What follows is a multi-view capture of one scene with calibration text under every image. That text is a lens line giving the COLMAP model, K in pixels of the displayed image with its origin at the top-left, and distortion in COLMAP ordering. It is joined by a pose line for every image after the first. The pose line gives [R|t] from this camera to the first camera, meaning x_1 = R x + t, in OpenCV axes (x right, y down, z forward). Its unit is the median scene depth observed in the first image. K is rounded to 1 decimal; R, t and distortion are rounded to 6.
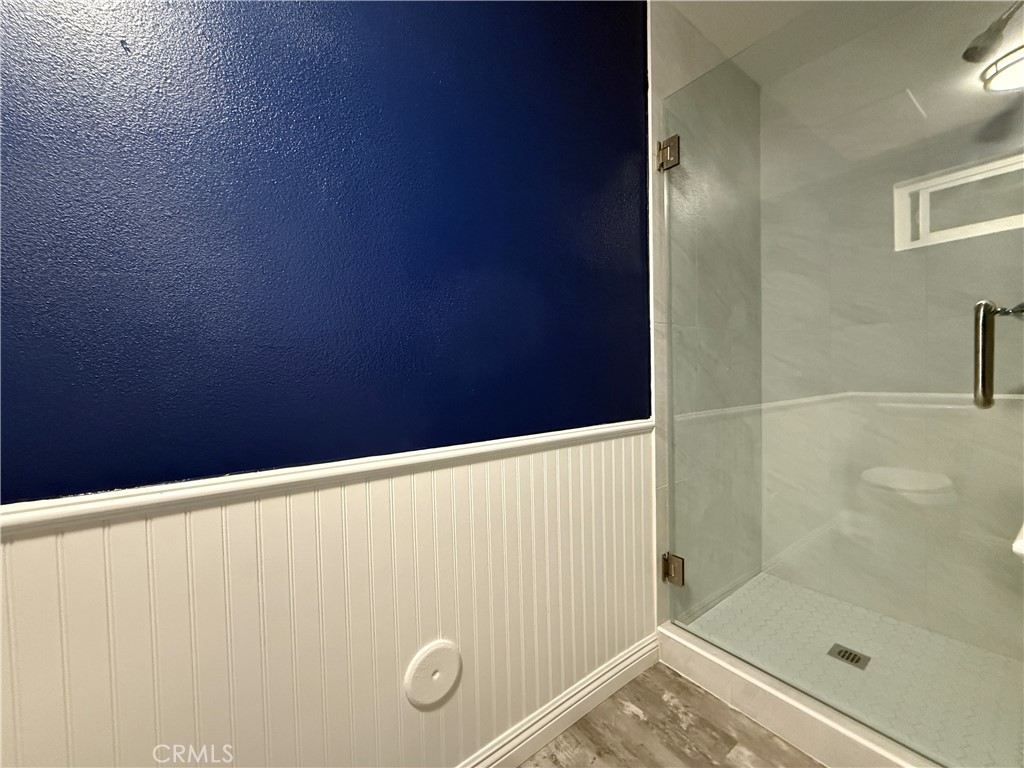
lens RADIAL K [[407.2, 0, 512.3], [0, 407.2, 383.1], [0, 0, 1]] dist [-0.002008, 0.000366]
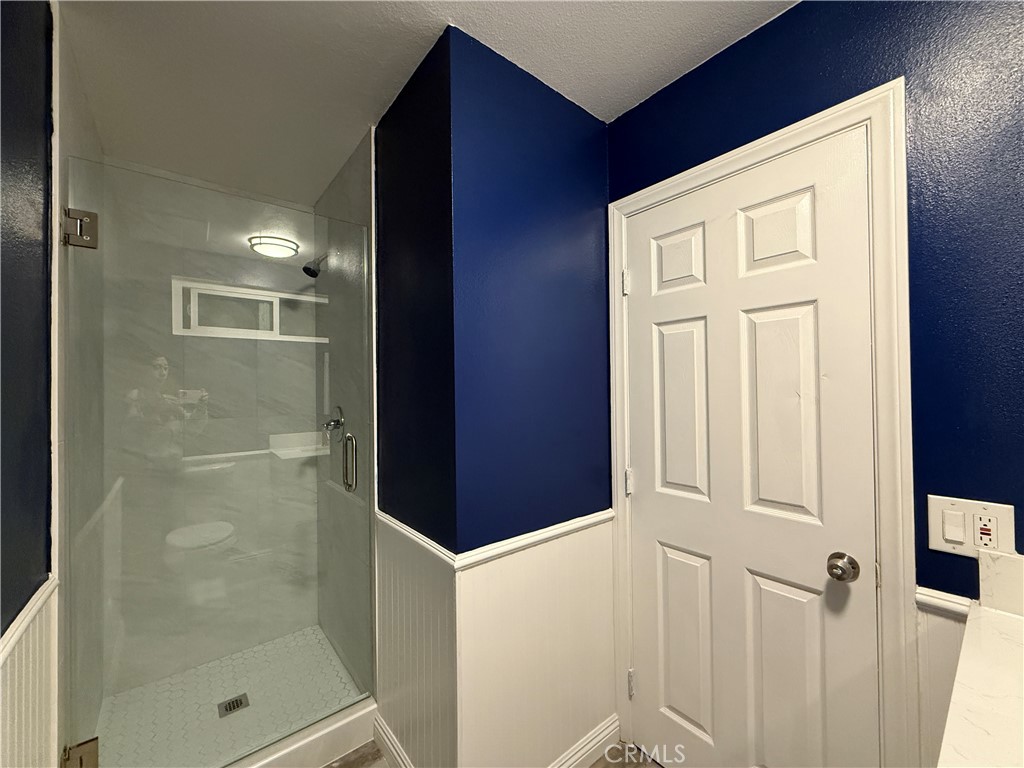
lens RADIAL K [[407.2, 0, 511.4], [0, 407.2, 385.1], [0, 0, 1]] dist [-0.002008, 0.000366]
pose [[-0.043770, 0.032109, 0.998525, -0.242382], [0.042804, 0.998626, -0.030236, -0.110111], [-0.998124, 0.041418, -0.045085, 0.114670]]
